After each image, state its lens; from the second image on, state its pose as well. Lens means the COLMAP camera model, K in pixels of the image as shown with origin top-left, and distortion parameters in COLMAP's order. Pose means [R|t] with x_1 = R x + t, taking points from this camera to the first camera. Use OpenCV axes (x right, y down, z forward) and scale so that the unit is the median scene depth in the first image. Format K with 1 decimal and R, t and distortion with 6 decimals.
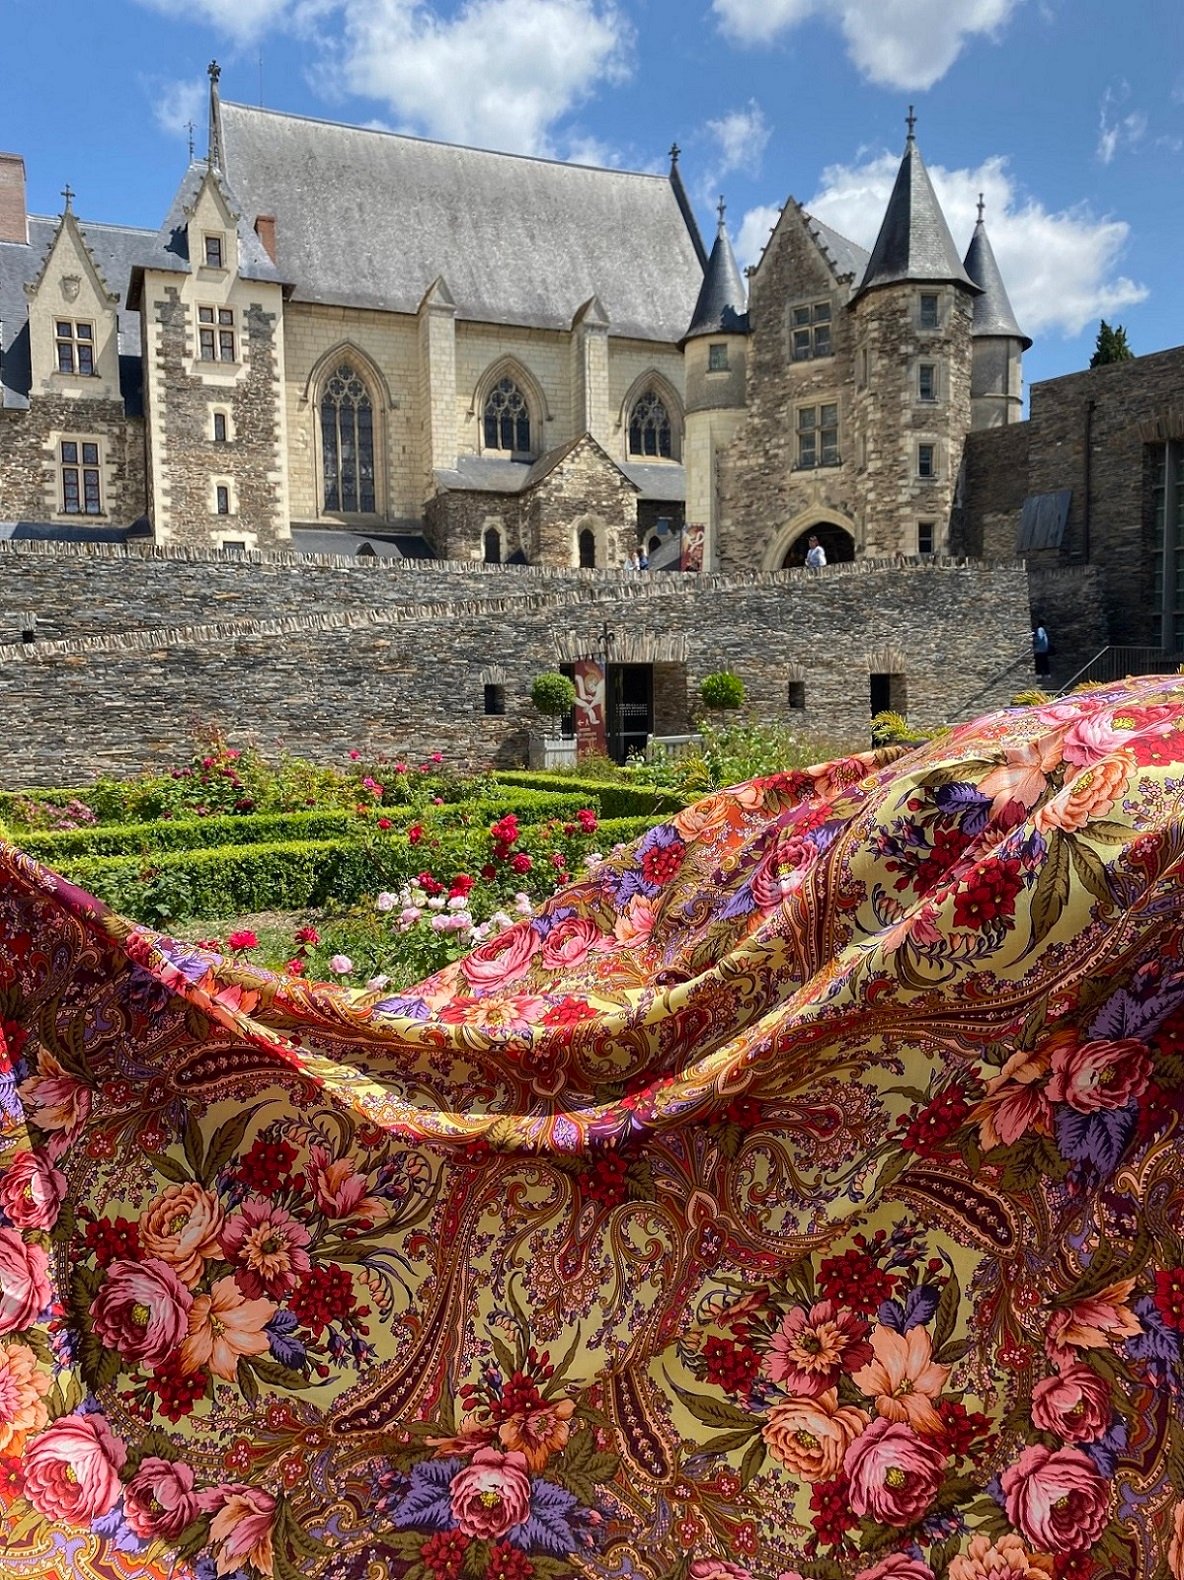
lens RADIAL K [[1229.3, 0, 606.1], [0, 1229.3, 795.4], [0, 0, 1]] dist [0.036521, -0.054674]
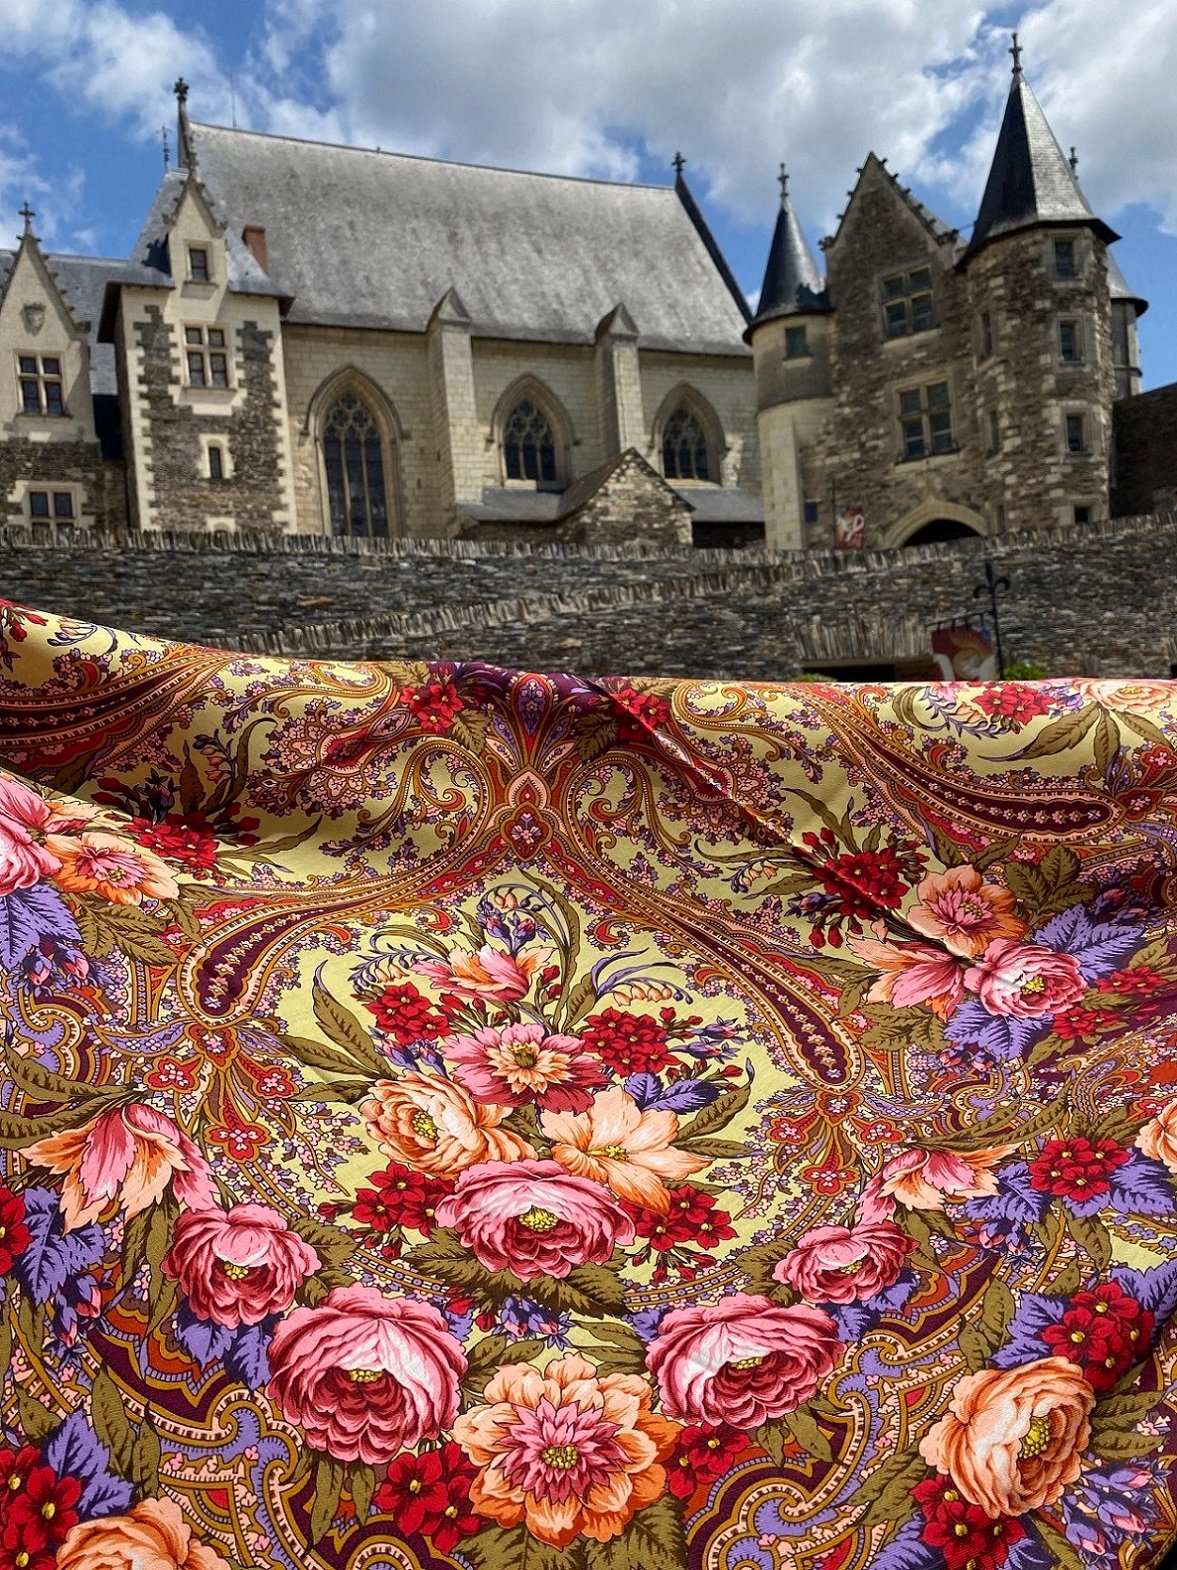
lens RADIAL K [[1221.5, 0, 587.9], [0, 1221.5, 779.5], [0, 0, 1]] dist [0.036521, -0.054674]
pose [[0.997465, -0.067220, 0.023326, -0.093317], [0.068676, 0.995283, -0.068523, -0.002078], [-0.018610, 0.069952, 0.997377, 0.166784]]
